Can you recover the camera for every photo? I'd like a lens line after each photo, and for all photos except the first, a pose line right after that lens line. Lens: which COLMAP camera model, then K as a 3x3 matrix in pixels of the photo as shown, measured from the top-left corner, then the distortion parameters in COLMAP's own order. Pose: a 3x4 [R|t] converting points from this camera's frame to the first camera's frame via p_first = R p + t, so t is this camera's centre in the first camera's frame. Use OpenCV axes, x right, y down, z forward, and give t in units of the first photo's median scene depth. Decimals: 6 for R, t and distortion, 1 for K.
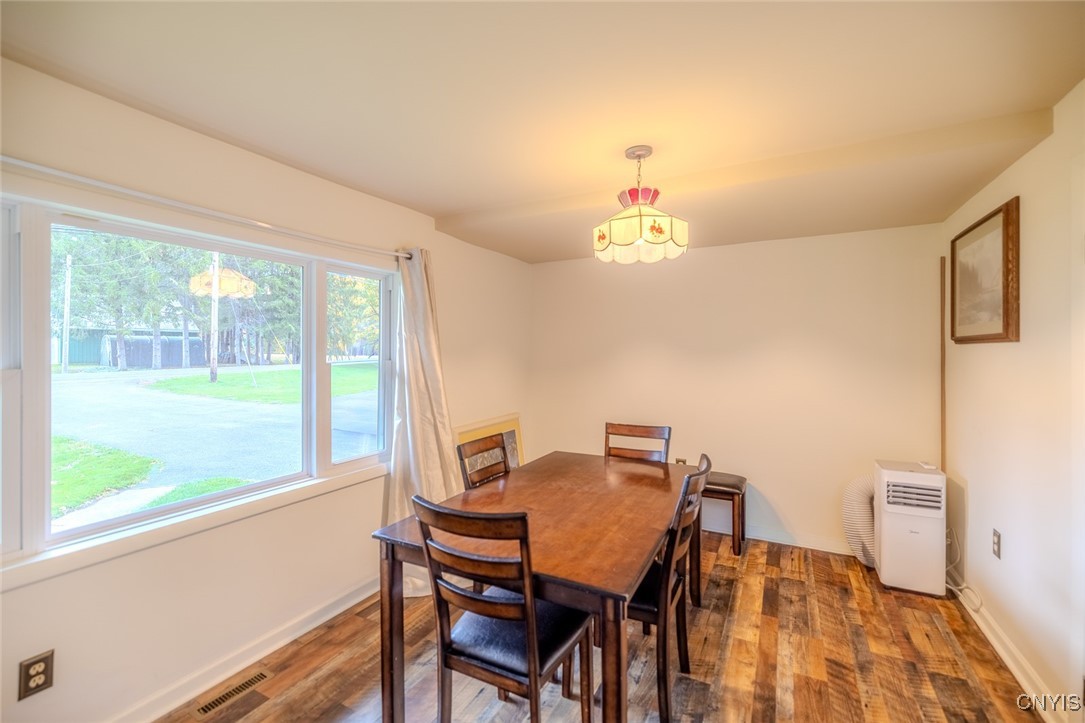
lens RADIAL K [[462.2, 0, 537.3], [0, 462.2, 352.6], [0, 0, 1]] dist [-0.000351, -0.000846]
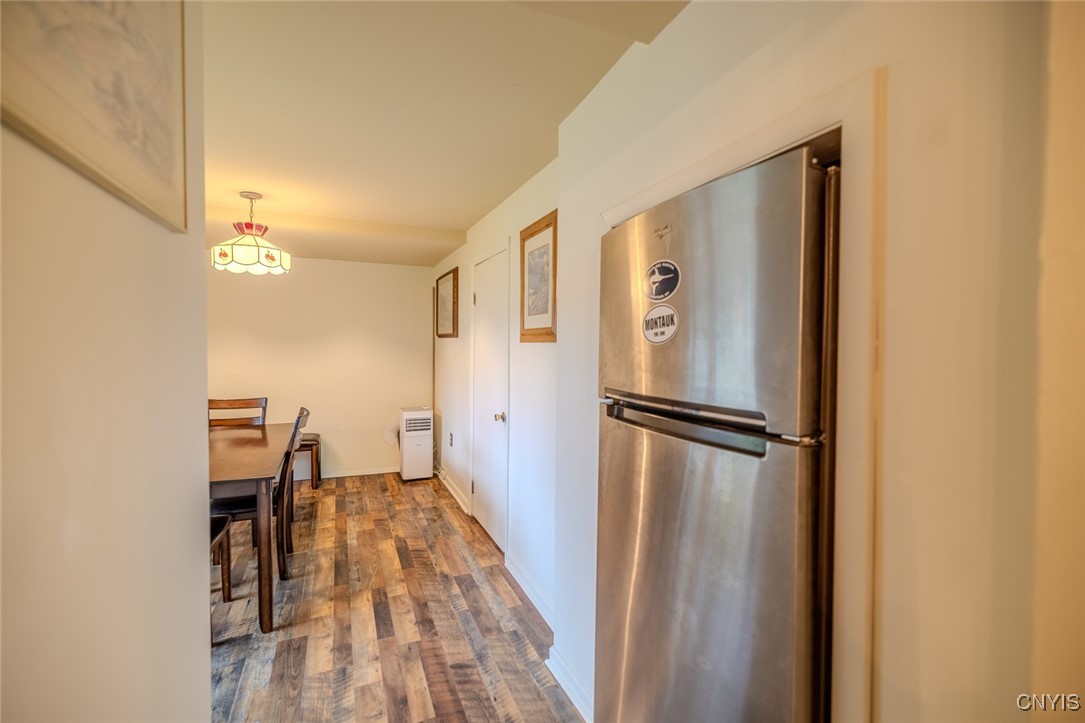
lens RADIAL K [[462.2, 0, 538.6], [0, 462.2, 354.8], [0, 0, 1]] dist [-0.000351, -0.000846]
pose [[0.618014, -0.013563, 0.786050, -0.286579], [-0.008840, 0.999668, 0.024199, 0.000018], [-0.786117, -0.021904, 0.617689, -0.448958]]
